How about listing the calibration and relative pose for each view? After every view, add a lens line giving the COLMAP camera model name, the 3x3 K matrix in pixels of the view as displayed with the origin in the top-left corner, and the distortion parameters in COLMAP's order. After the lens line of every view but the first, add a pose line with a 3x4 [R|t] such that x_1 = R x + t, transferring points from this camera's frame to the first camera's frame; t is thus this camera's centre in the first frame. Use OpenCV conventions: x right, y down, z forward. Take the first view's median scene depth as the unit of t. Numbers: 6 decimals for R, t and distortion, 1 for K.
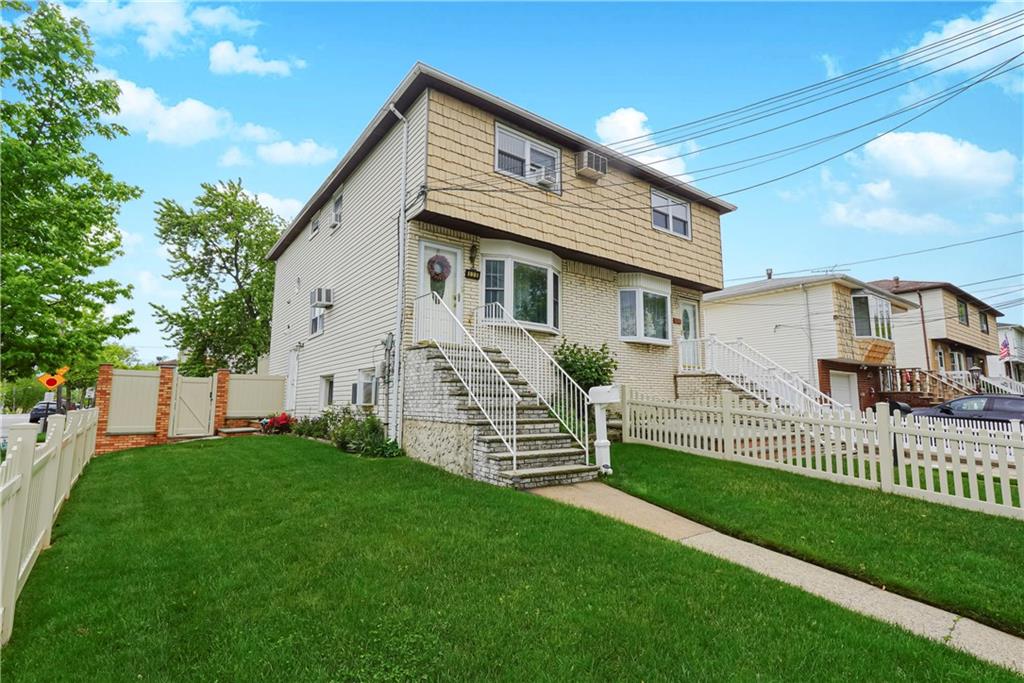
lens RADIAL K [[488.9, 0, 512.0], [0, 488.9, 341.5], [0, 0, 1]] dist [-0.000423, -0.000167]
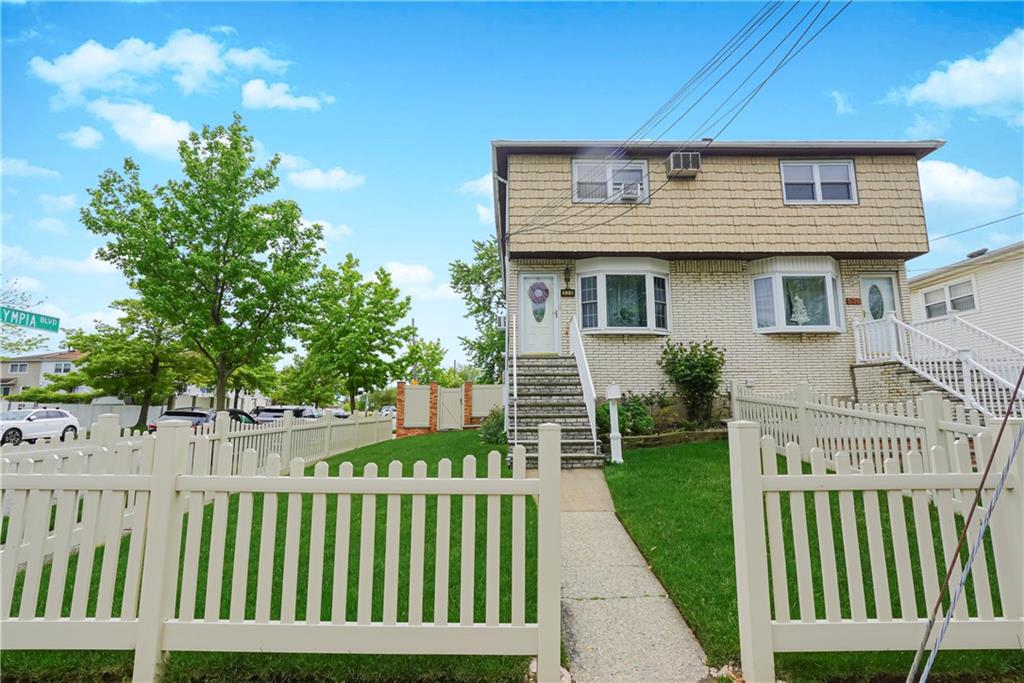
lens RADIAL K [[471.8, 0, 512.0], [0, 471.8, 341.5], [0, 0, 1]] dist [-0.002697, -0.000339]
pose [[0.807128, -0.093130, -0.582984, 0.365363], [0.085491, 0.995509, -0.040668, 0.010902], [0.584153, -0.017016, 0.811465, -0.000602]]
